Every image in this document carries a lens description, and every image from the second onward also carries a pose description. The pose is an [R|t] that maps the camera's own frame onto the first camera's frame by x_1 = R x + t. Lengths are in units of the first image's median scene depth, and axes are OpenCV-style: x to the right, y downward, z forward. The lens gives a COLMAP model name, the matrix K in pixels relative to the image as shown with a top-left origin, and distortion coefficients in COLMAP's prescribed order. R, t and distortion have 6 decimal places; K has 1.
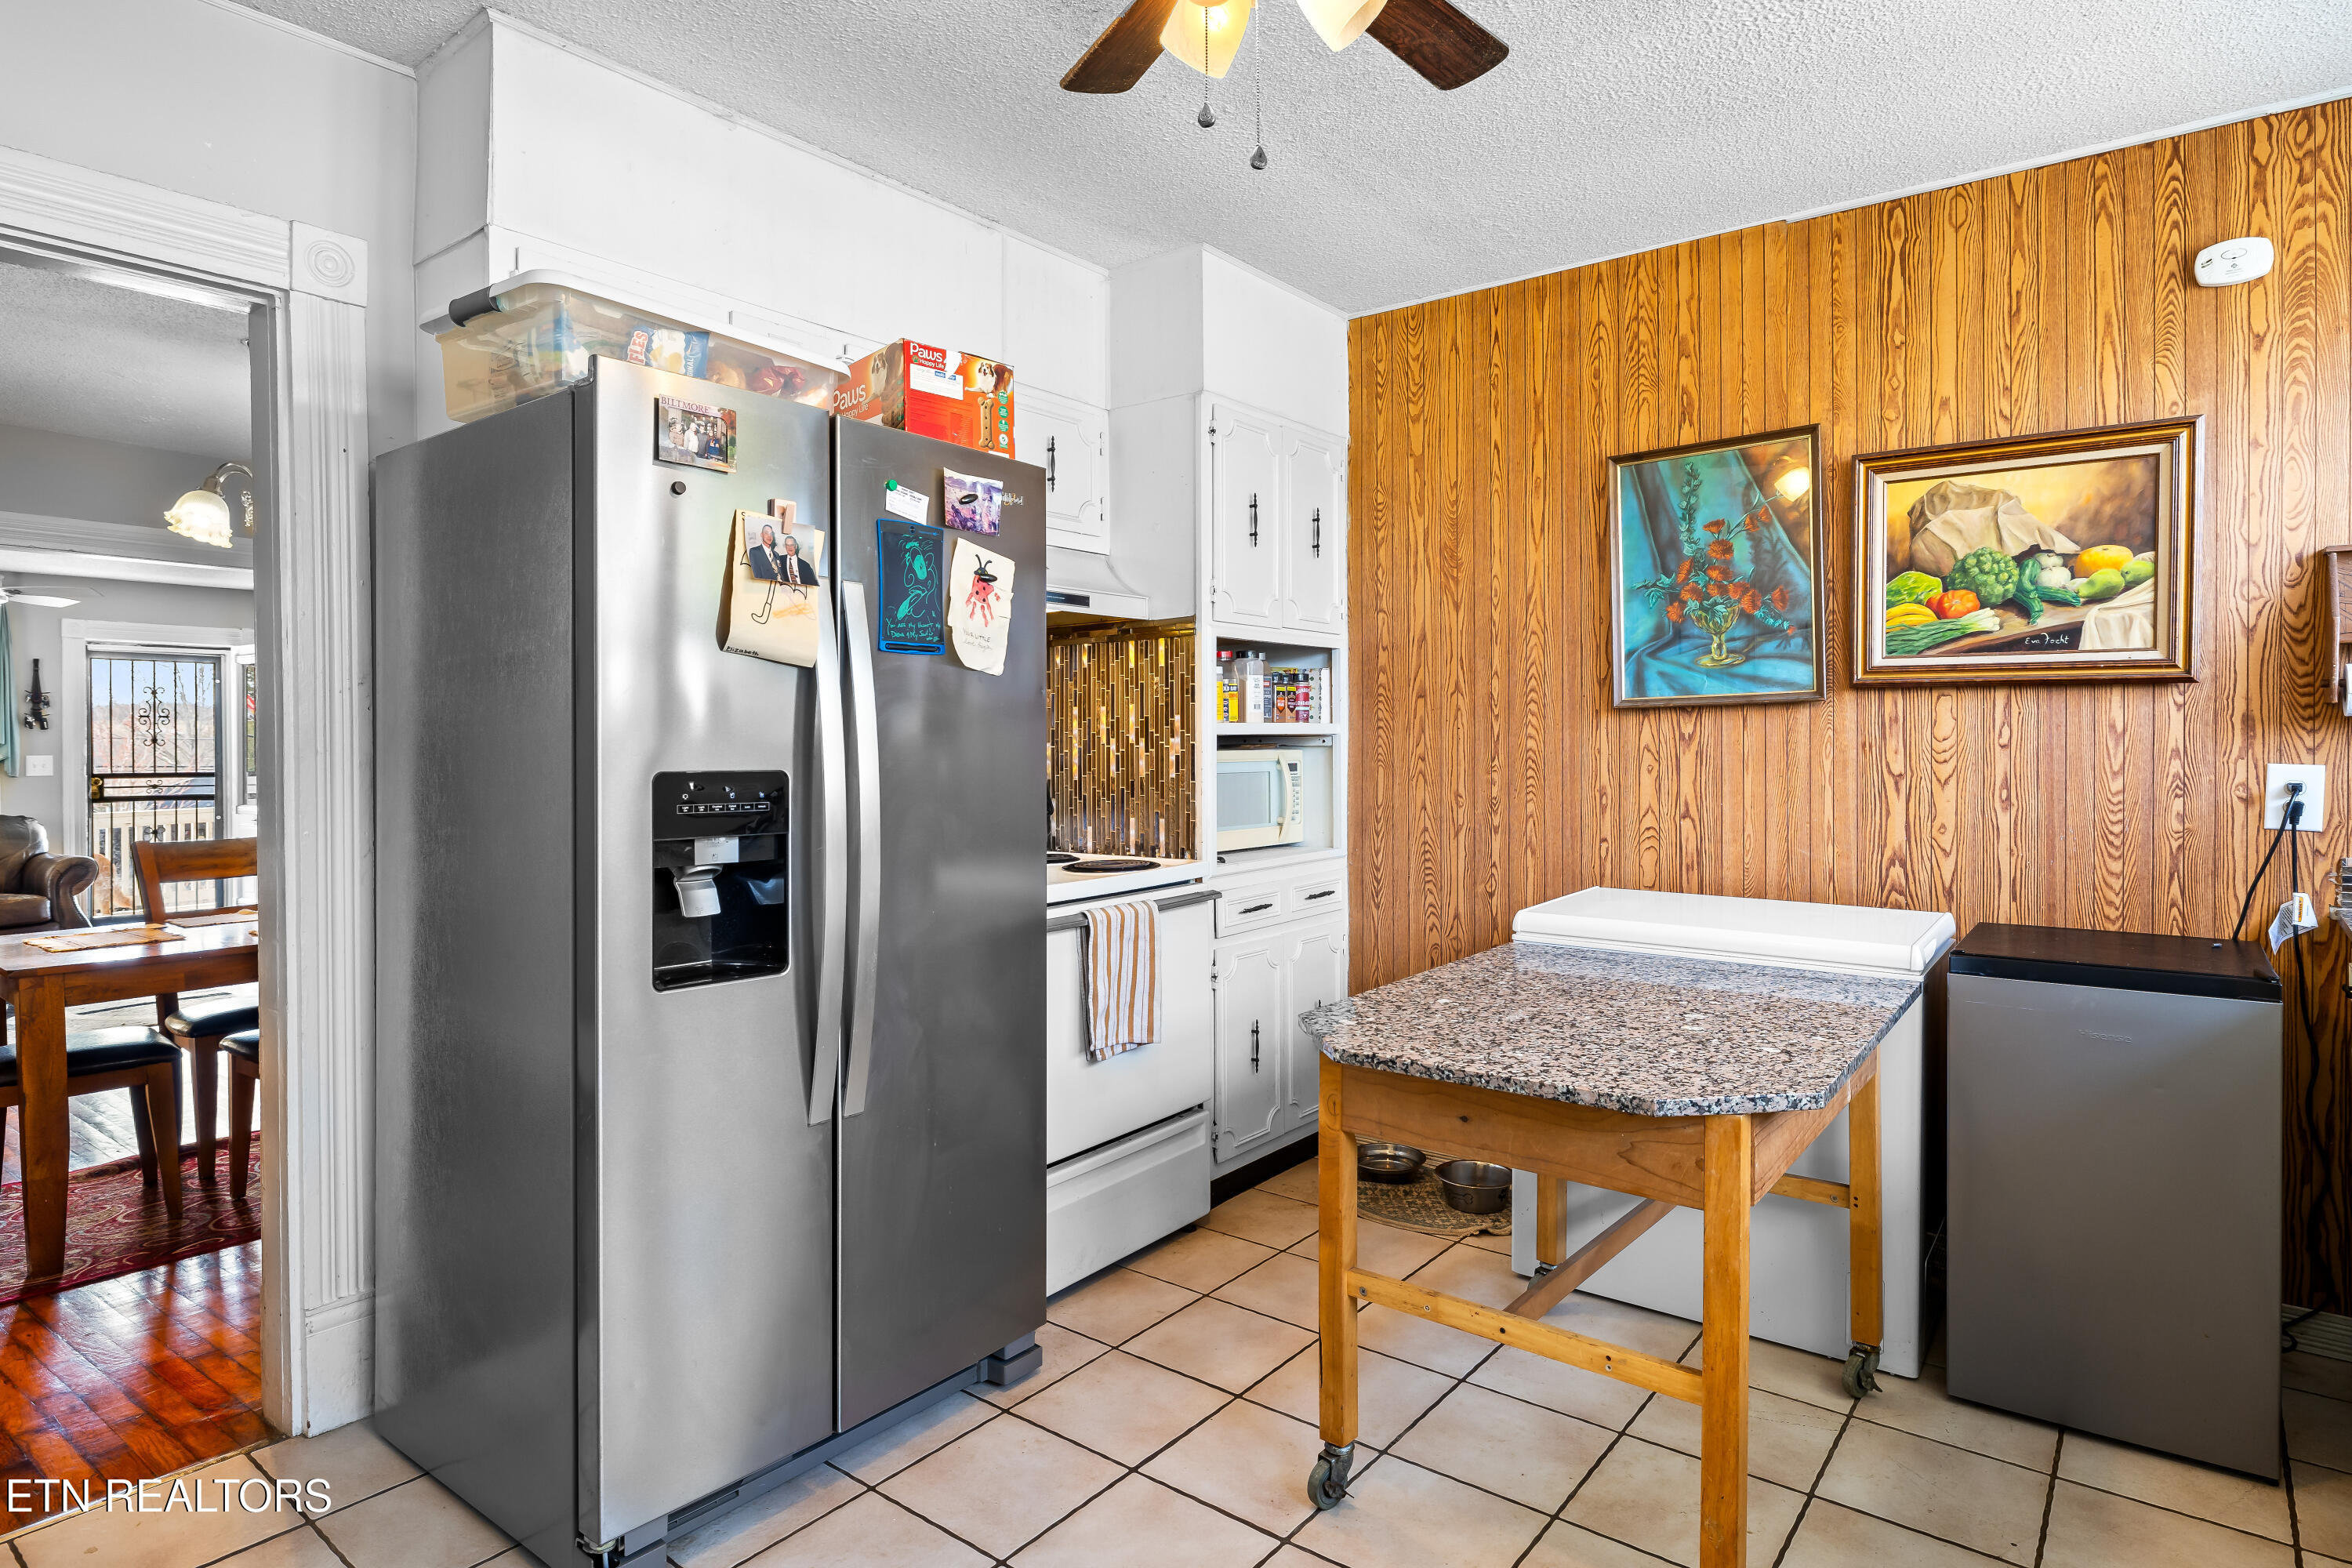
lens RADIAL K [[1253.5, 0, 1173.6], [0, 1253.5, 726.2], [0, 0, 1]] dist [-0.001115, -0.000401]
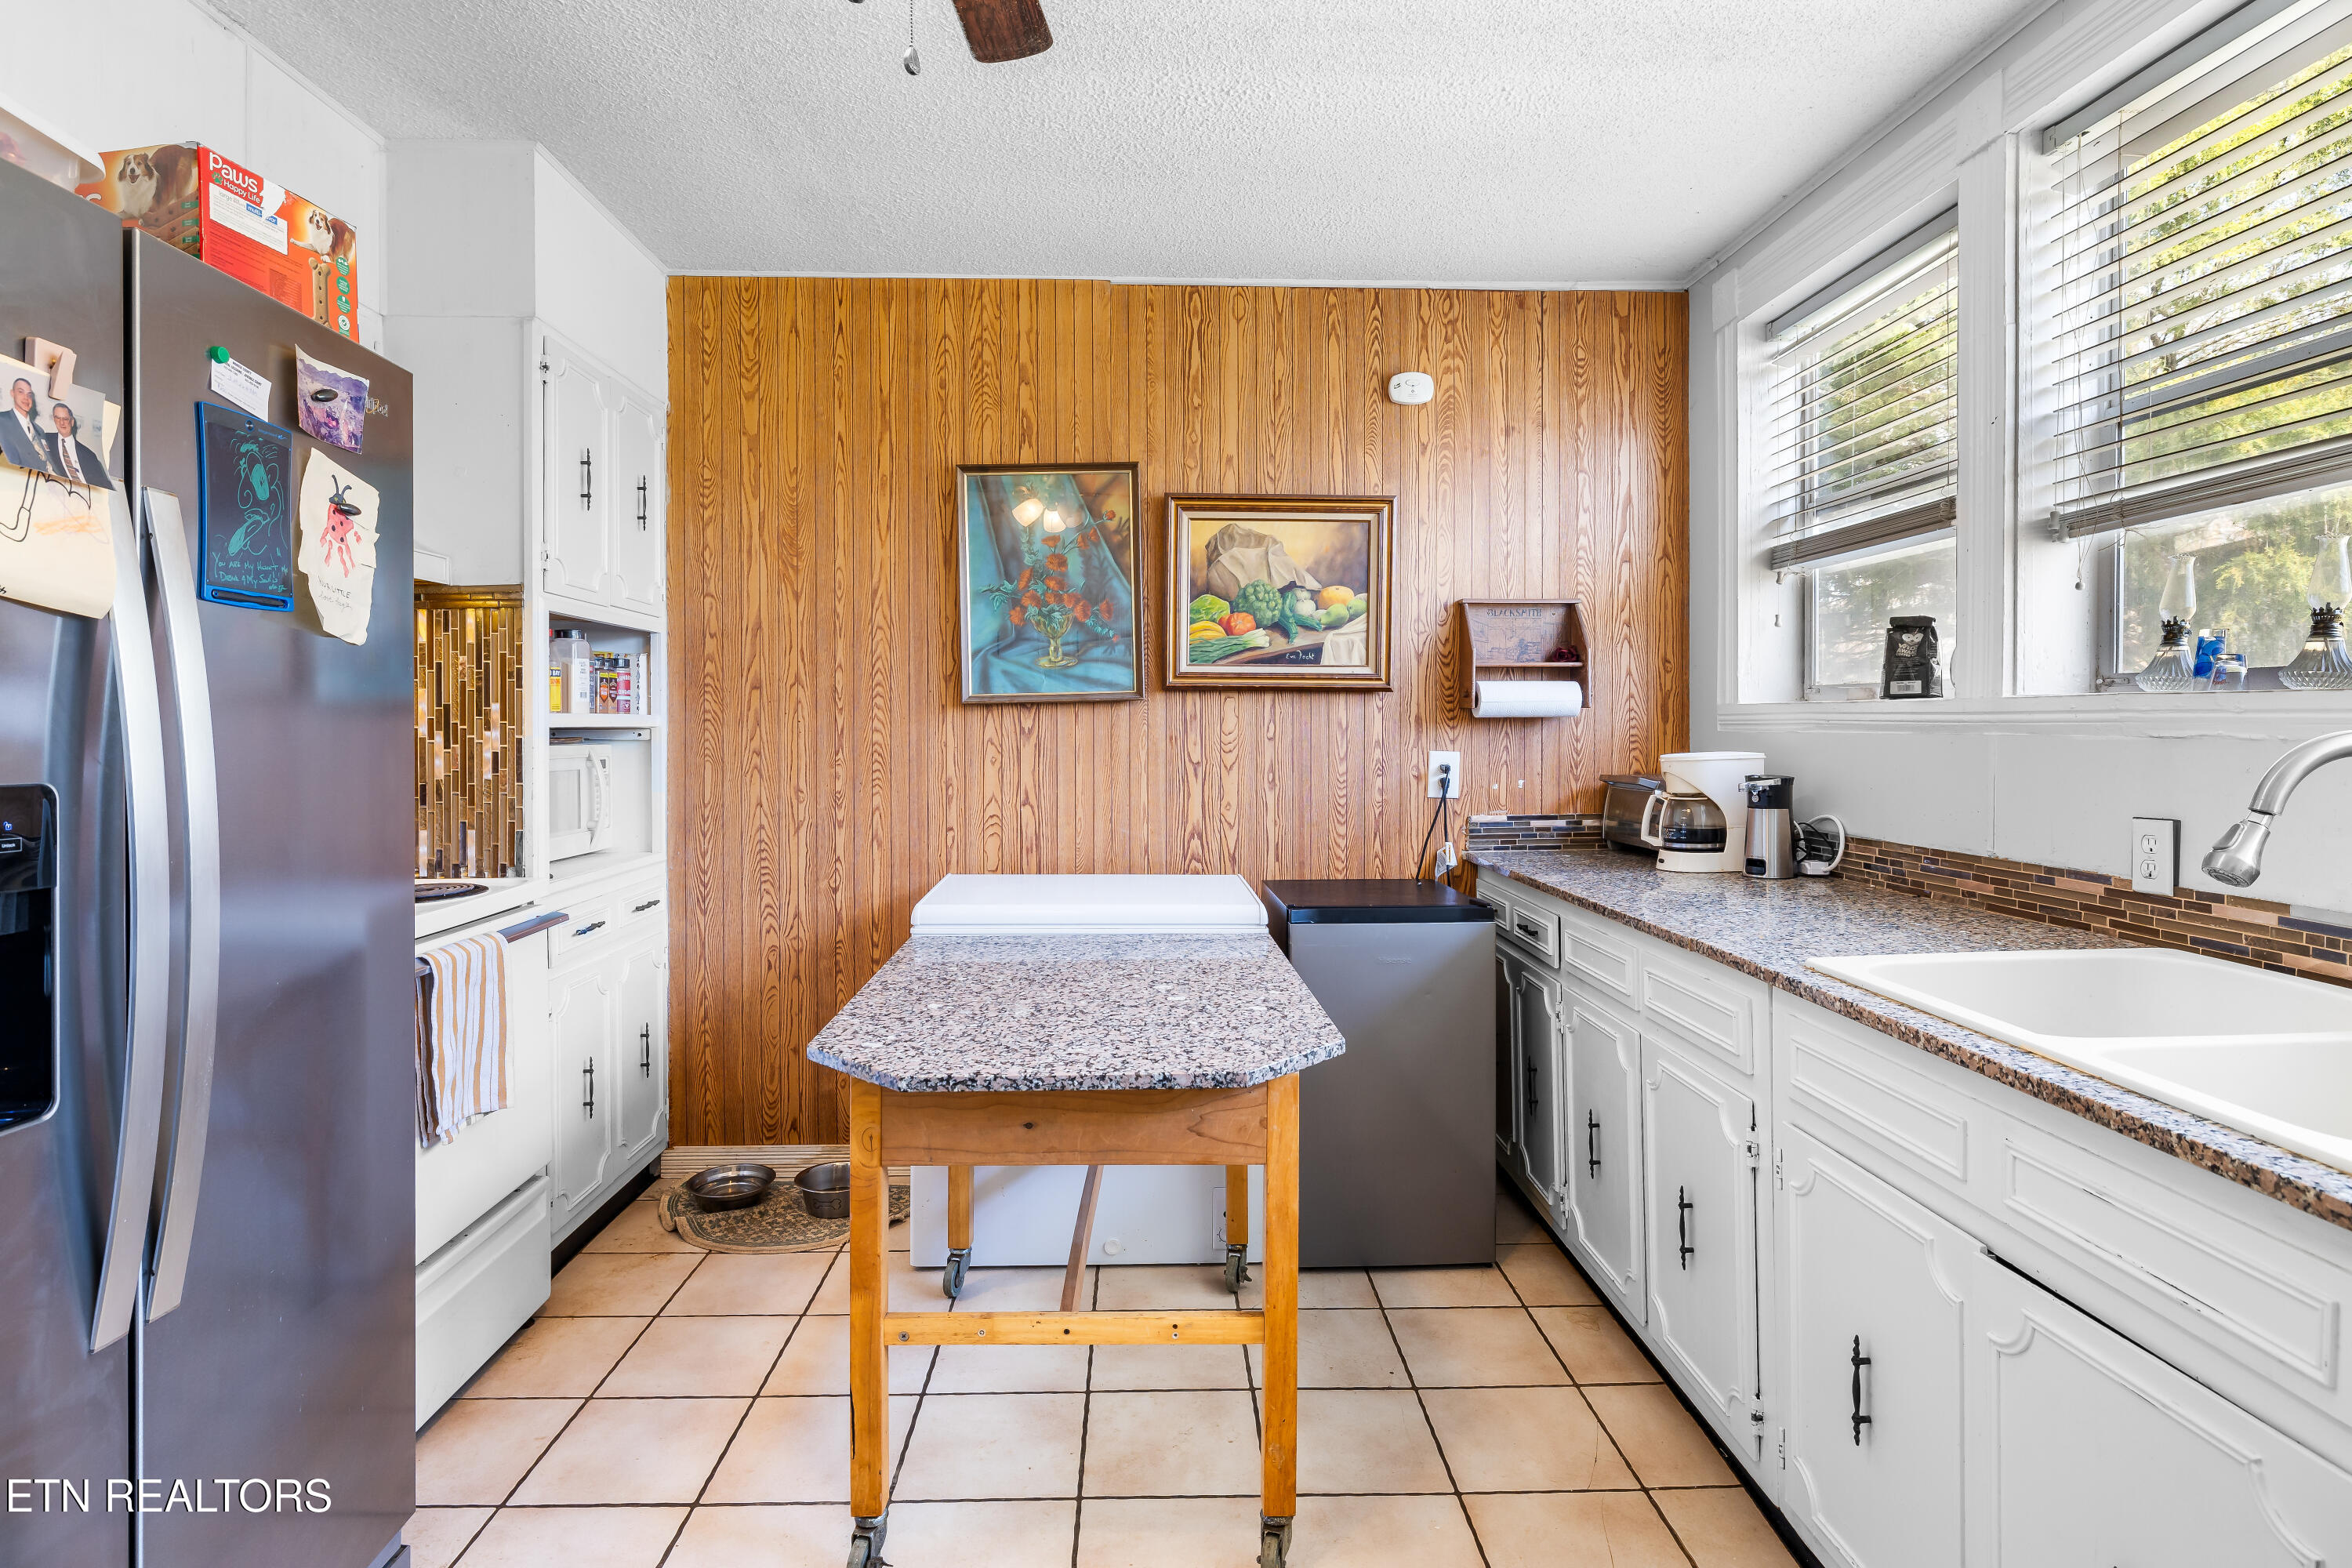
lens RADIAL K [[1181.3, 0, 1149.6], [0, 1181.3, 716.6], [0, 0, 1]] dist [-0.005313, 0.001274]
pose [[0.778742, 0.009398, 0.627274, -0.169241], [-0.007812, 0.999956, -0.005283, 0.000780], [-0.627295, -0.000786, 0.778781, 0.144212]]
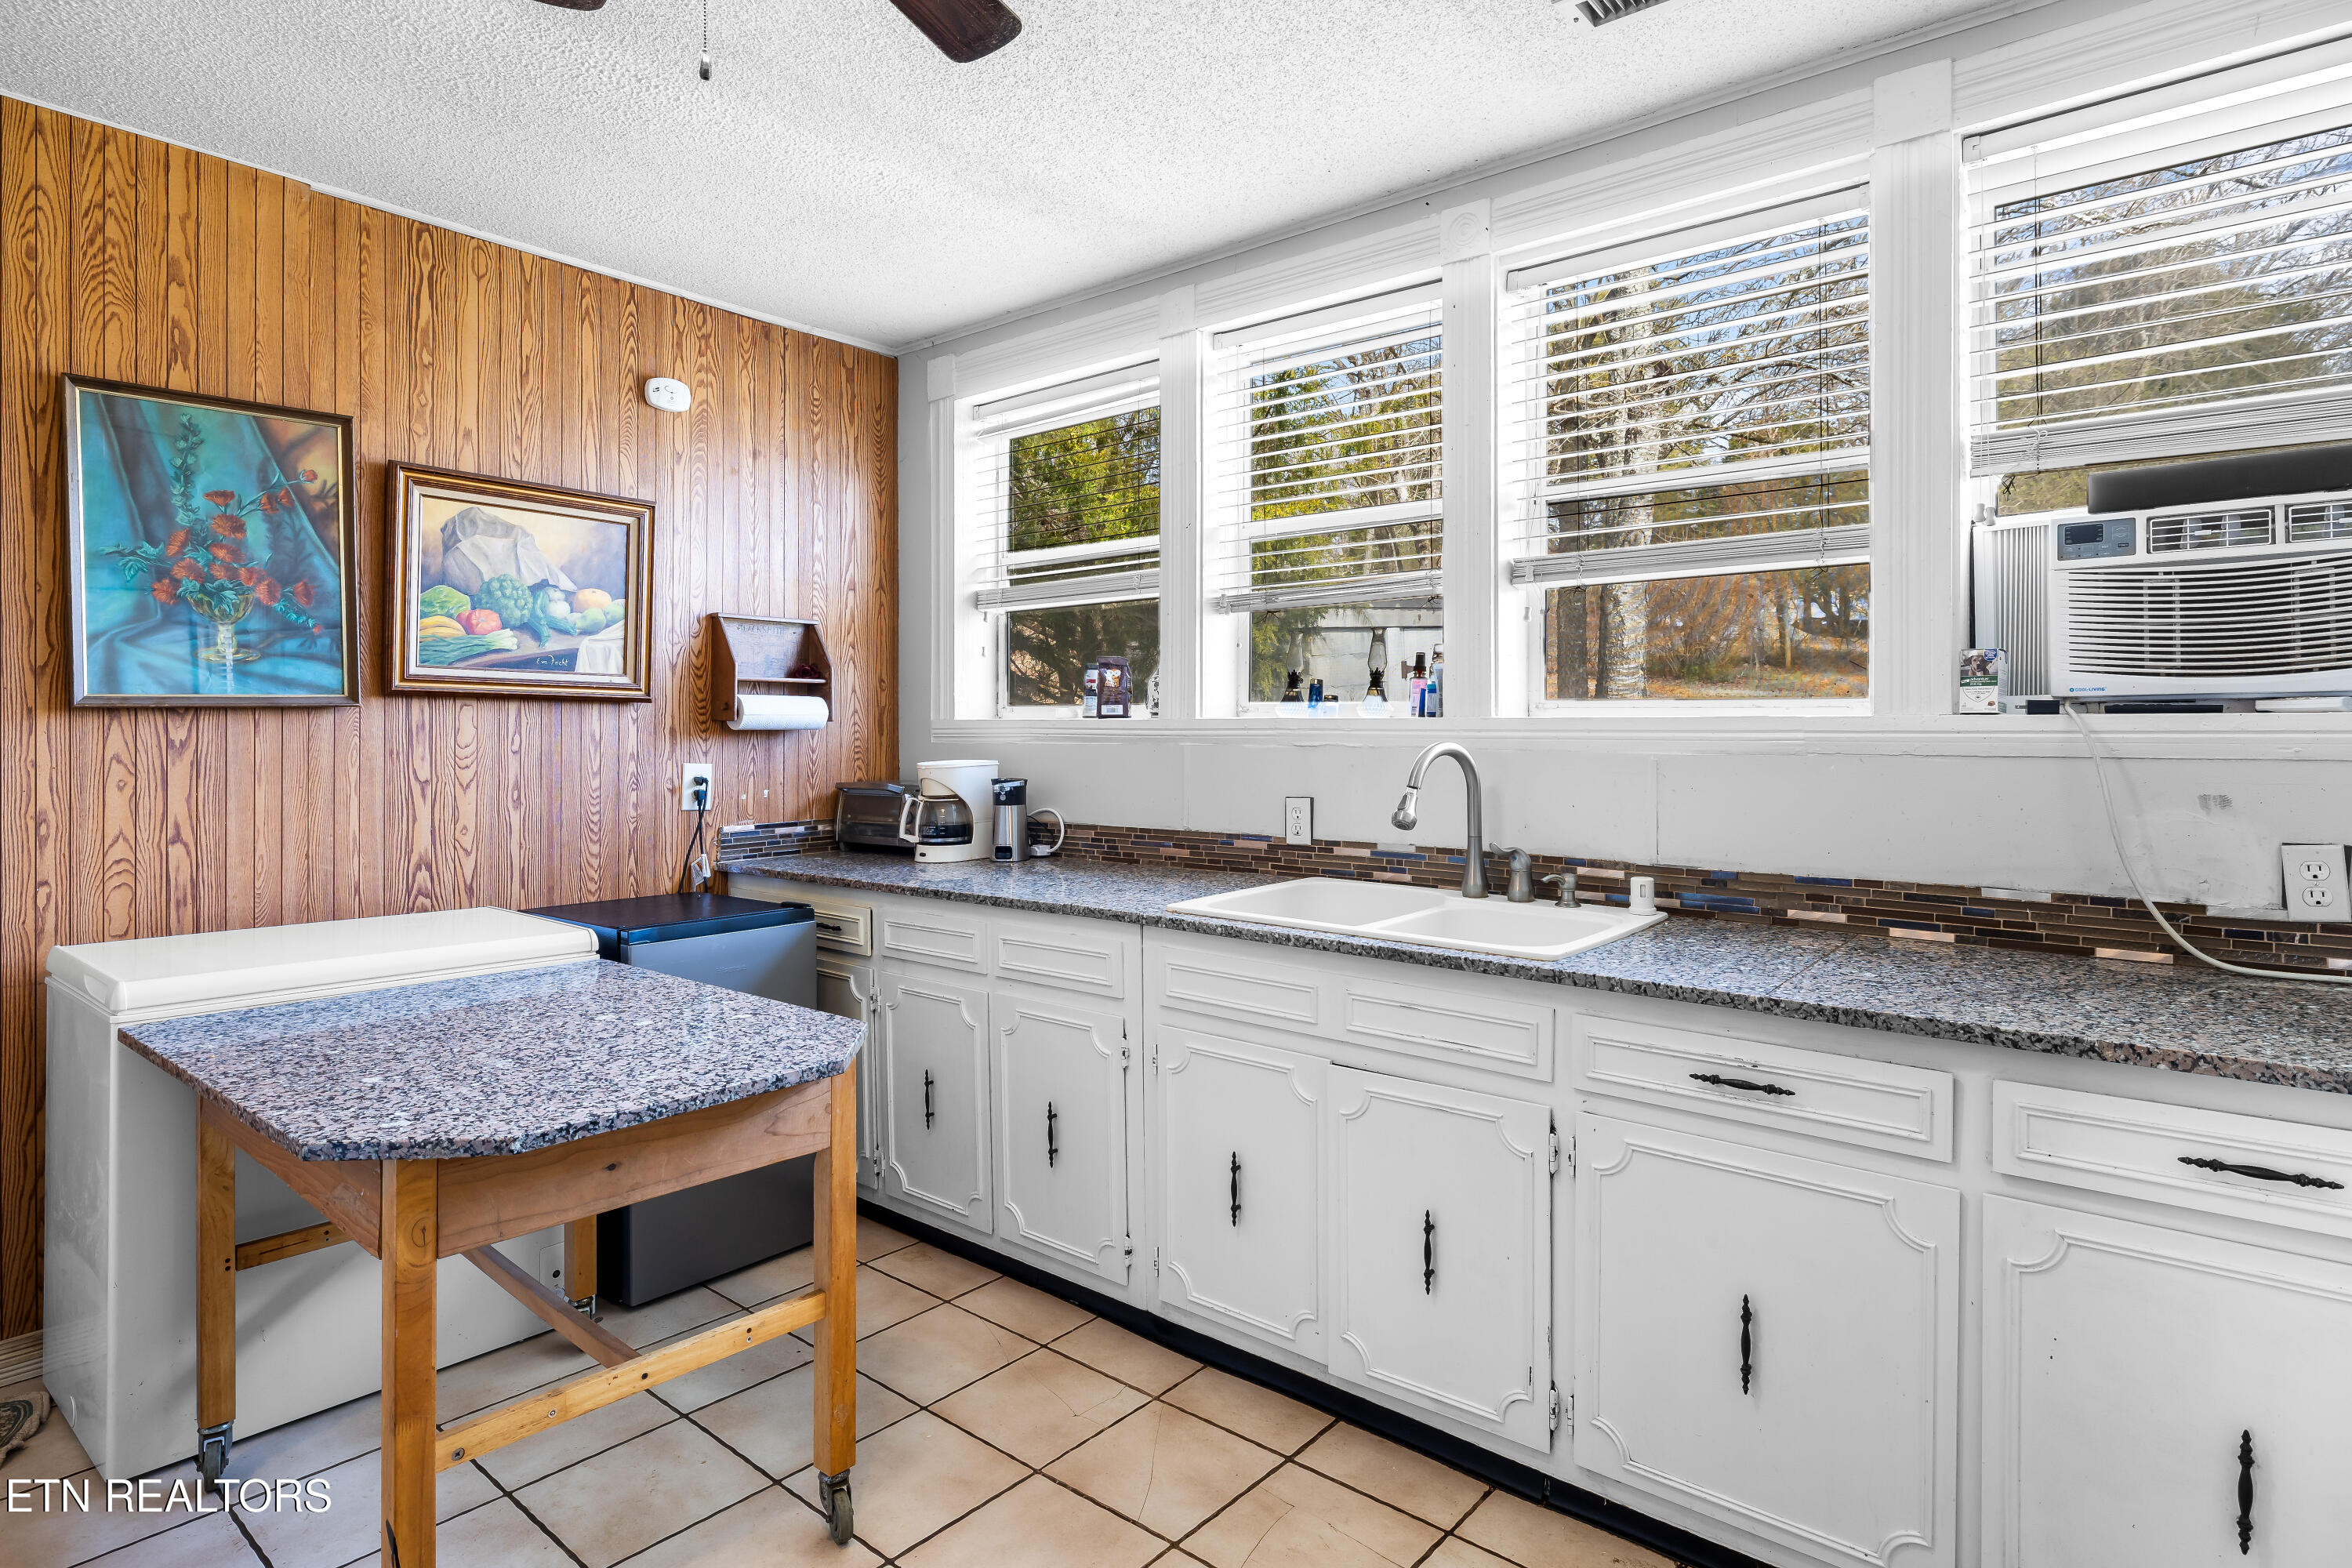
lens RADIAL K [[1253.5, 0, 1135.8], [0, 1253.5, 704.2], [0, 0, 1]] dist [-0.001115, -0.000401]
pose [[0.062165, 0.030502, 0.997600, -0.411745], [-0.008636, 0.999512, -0.030023, 0.001607], [-0.998029, -0.006749, 0.062398, 0.354497]]
